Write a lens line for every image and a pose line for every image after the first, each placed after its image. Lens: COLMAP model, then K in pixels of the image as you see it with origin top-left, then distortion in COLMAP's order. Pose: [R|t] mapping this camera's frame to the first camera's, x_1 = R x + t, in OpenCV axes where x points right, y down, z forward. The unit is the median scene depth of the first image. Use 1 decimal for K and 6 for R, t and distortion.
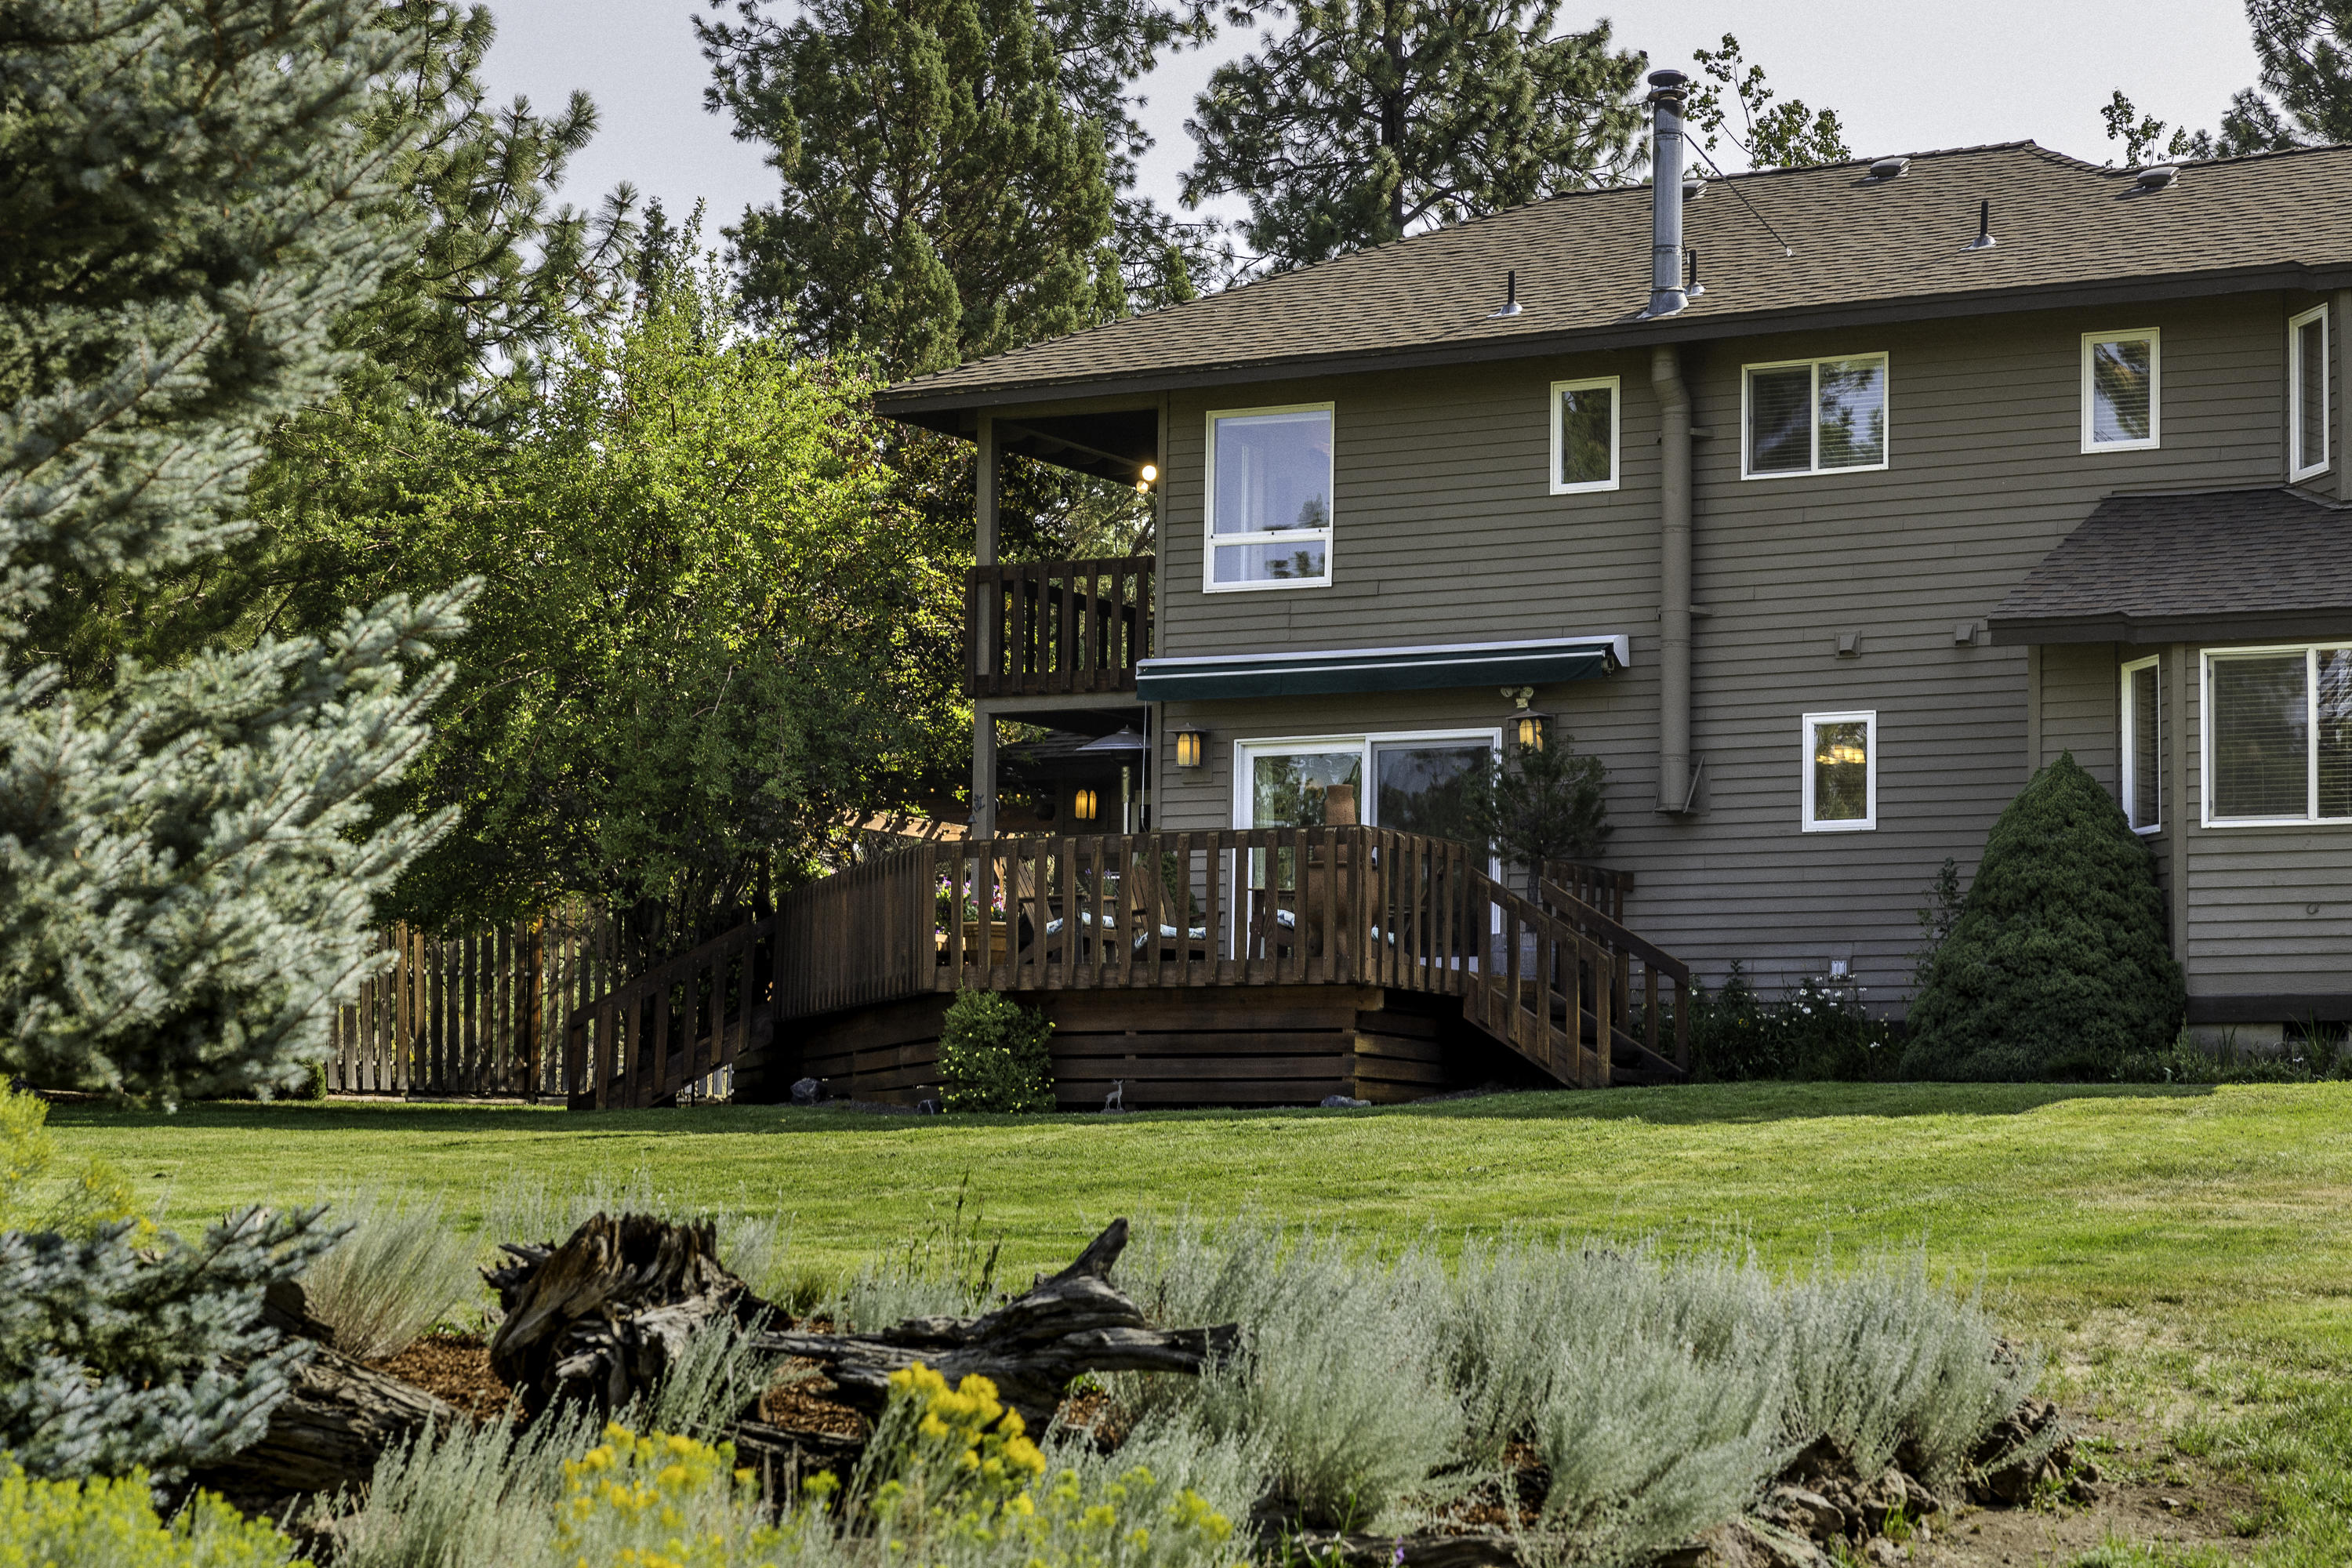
lens RADIAL K [[4806.6, 0, 1176.0], [0, 4806.6, 784.0], [0, 0, 1]] dist [-0.026146, -0.035183]
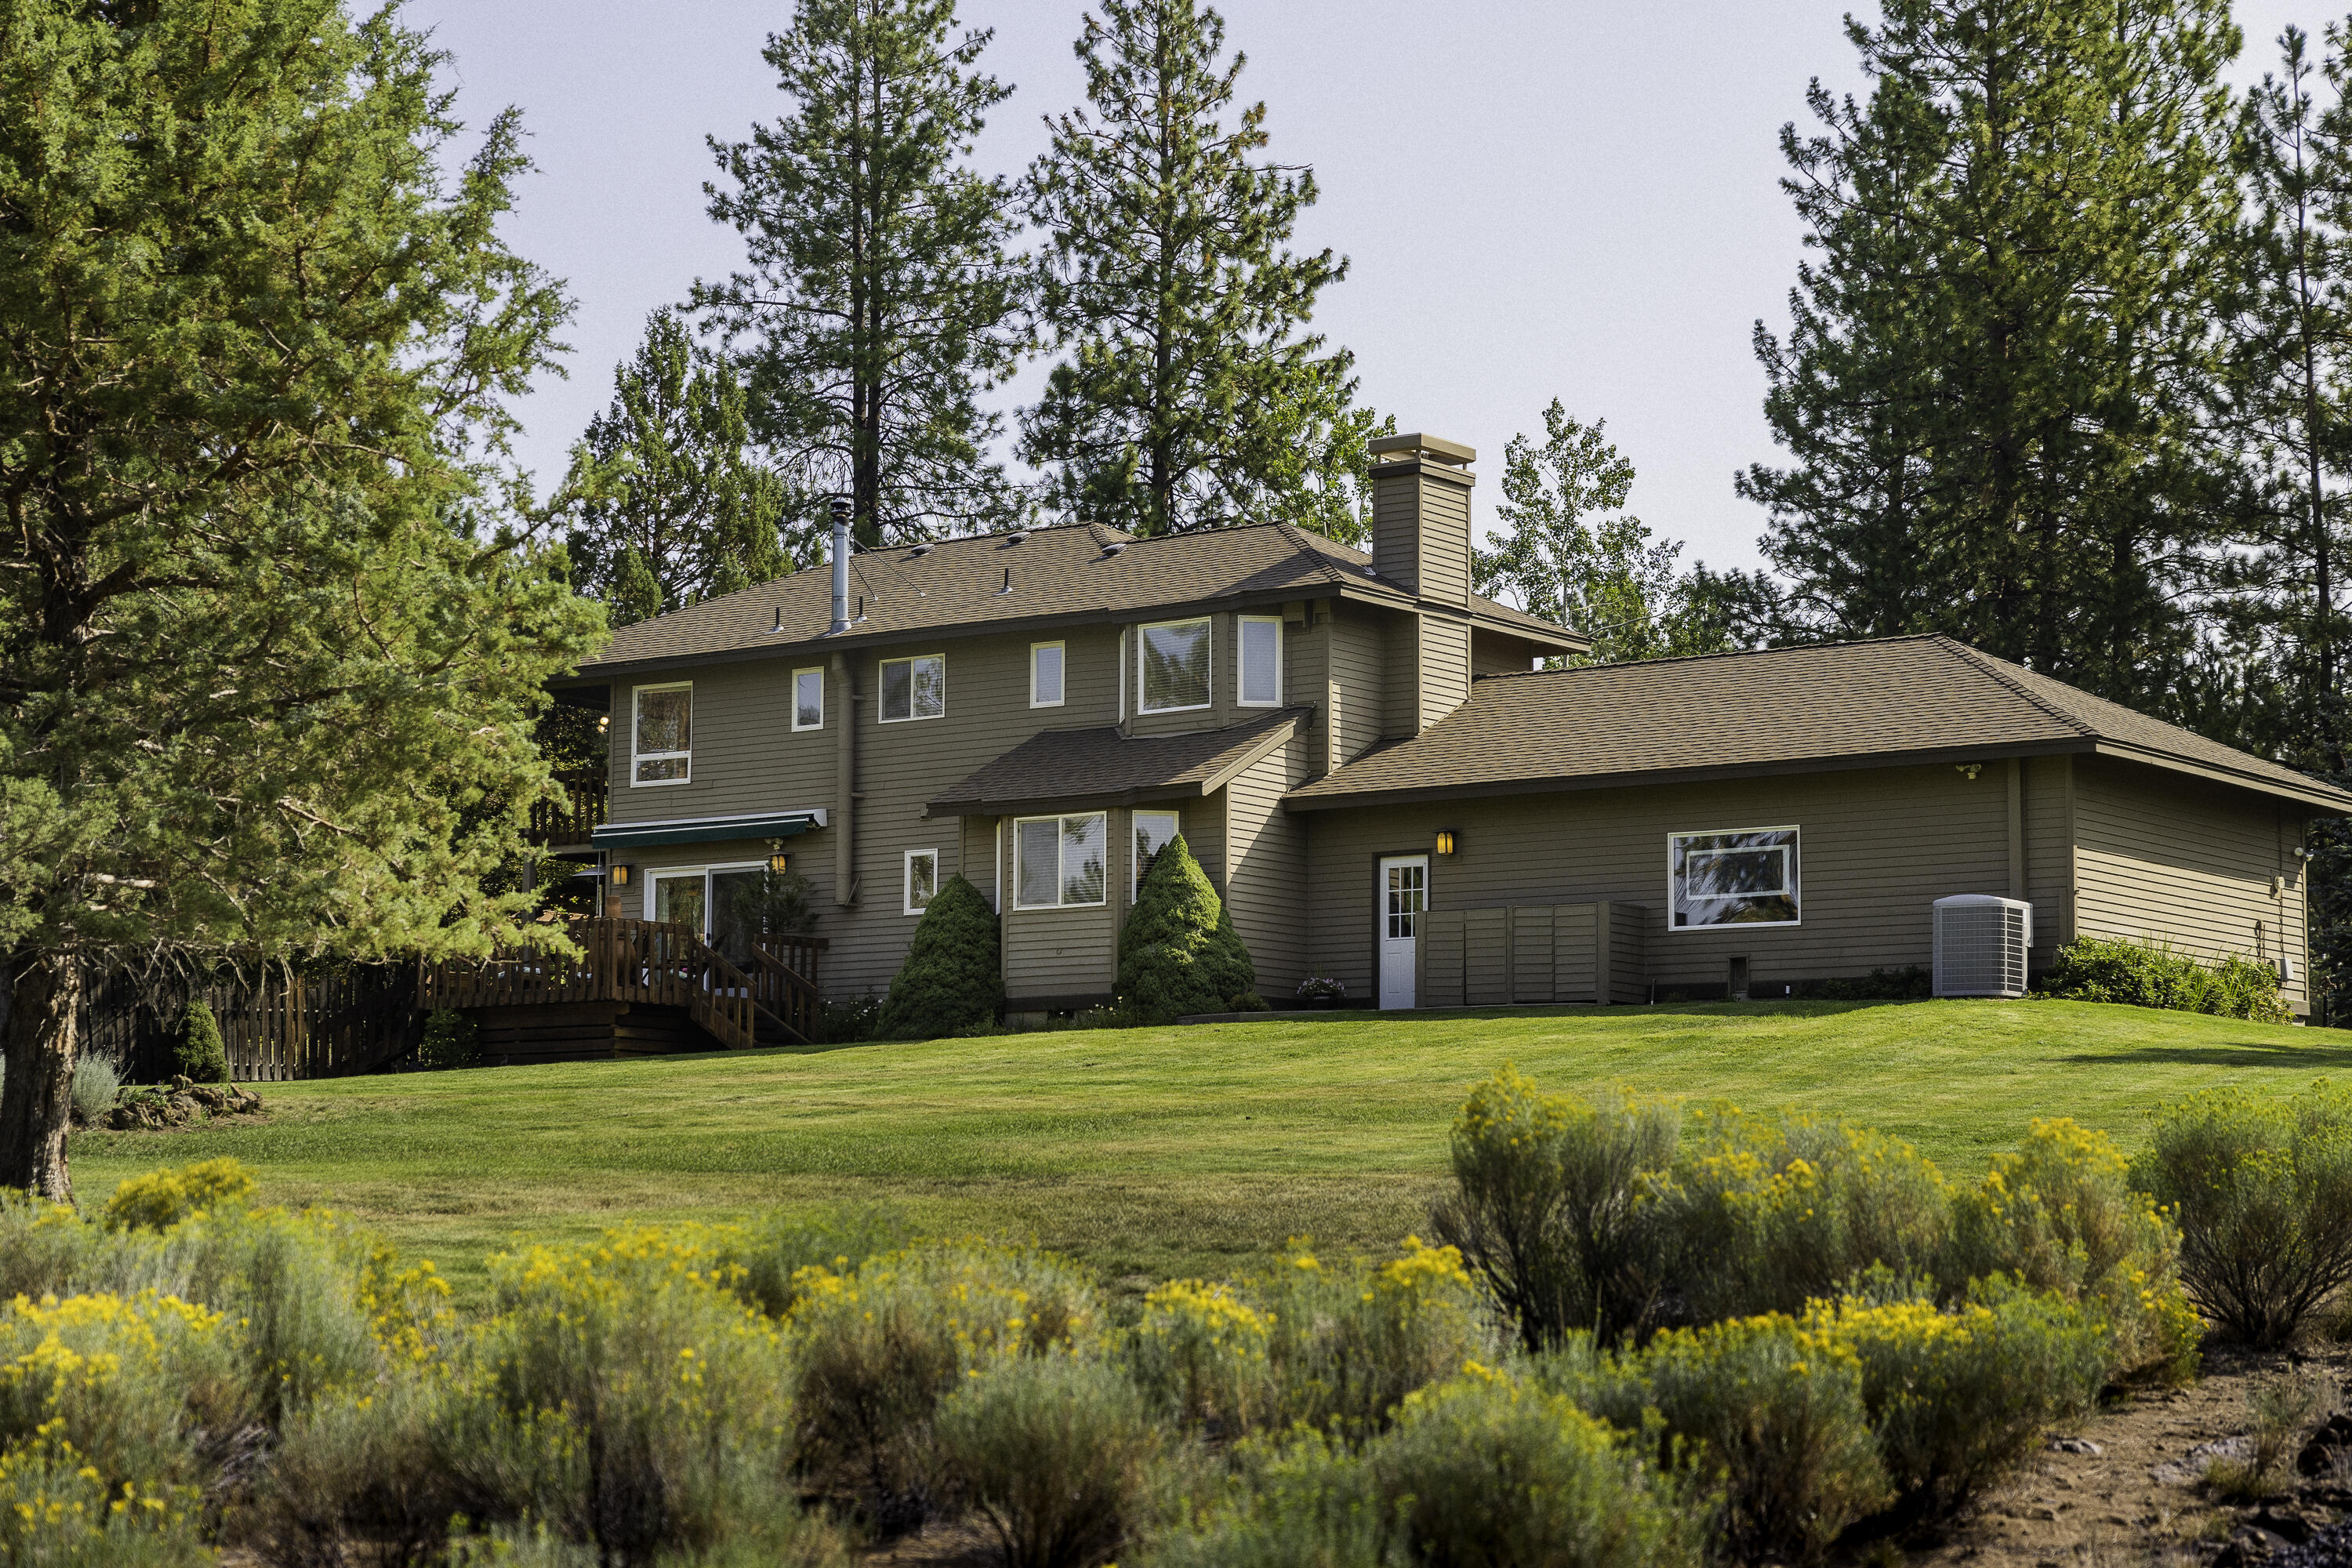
lens RADIAL K [[4238.7, 0, 1176.0], [0, 4238.7, 784.0], [0, 0, 1]] dist [-0.001339, -0.009893]
pose [[0.996768, -0.022454, -0.077134, 0.349568], [0.020956, 0.999577, -0.020174, -0.005161], [0.077554, 0.018492, 0.996817, -0.593210]]
